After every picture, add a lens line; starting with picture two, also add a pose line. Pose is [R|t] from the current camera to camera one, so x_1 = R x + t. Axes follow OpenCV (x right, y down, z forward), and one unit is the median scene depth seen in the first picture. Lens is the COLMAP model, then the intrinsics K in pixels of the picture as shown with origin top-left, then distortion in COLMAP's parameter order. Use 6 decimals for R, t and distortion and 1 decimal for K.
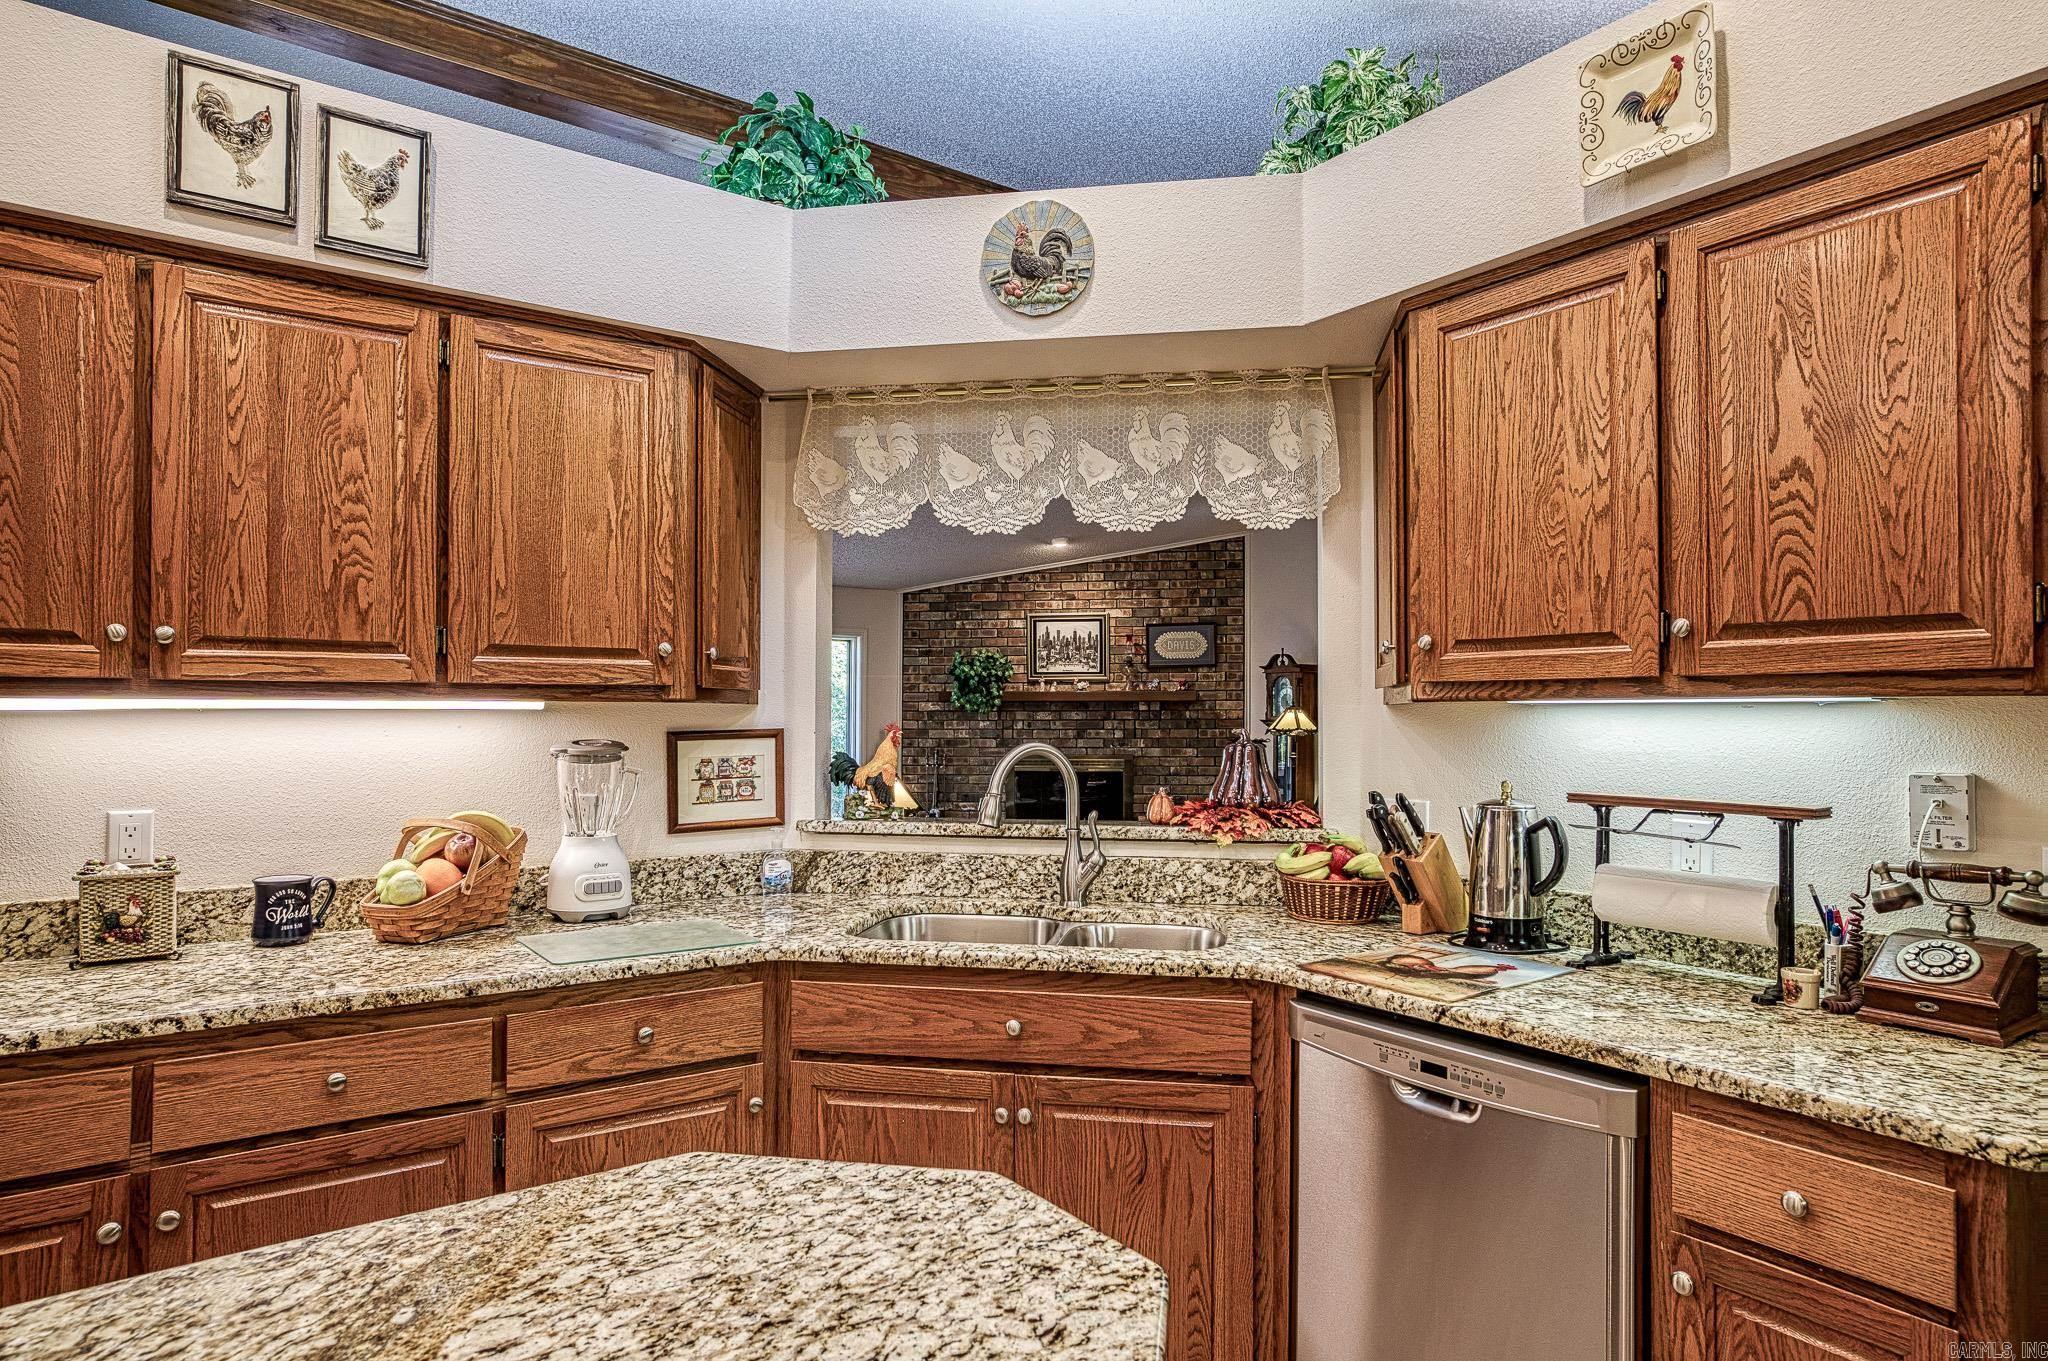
lens RADIAL K [[1172.0, 0, 1029.2], [0, 1172.0, 688.6], [0, 0, 1]] dist [-0.004027, 0.001553]
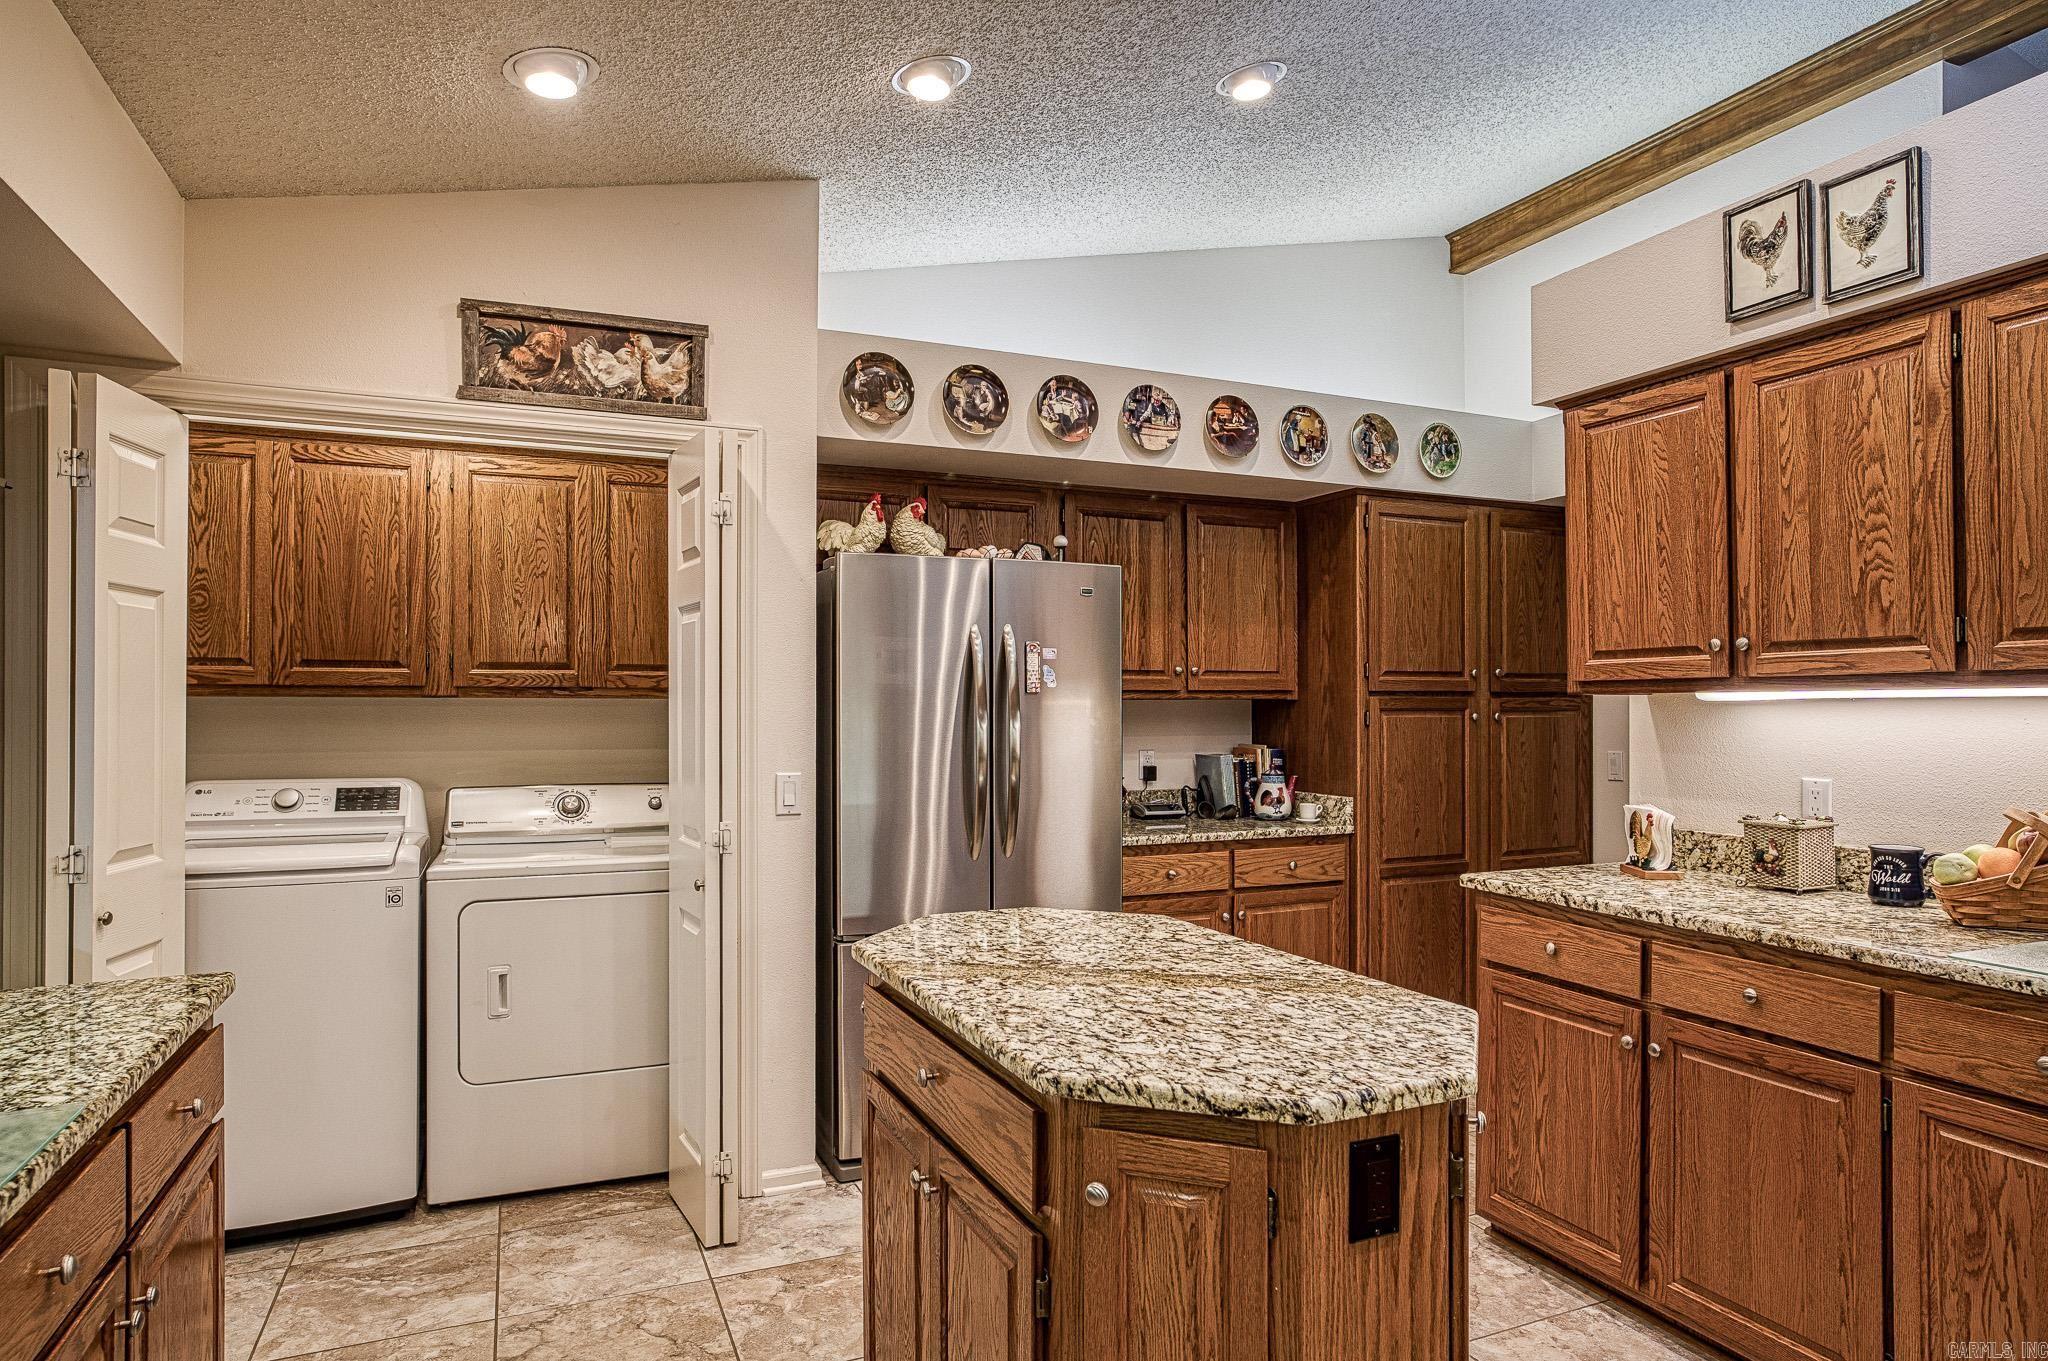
lens RADIAL K [[1172.0, 0, 1029.2], [0, 1172.0, 688.6], [0, 0, 1]] dist [-0.004027, 0.001553]
pose [[-0.194637, -0.016935, -0.980729, 0.705131], [0.024051, 0.999468, -0.022031, 0.014388], [0.980581, -0.027876, -0.194126, 0.438648]]
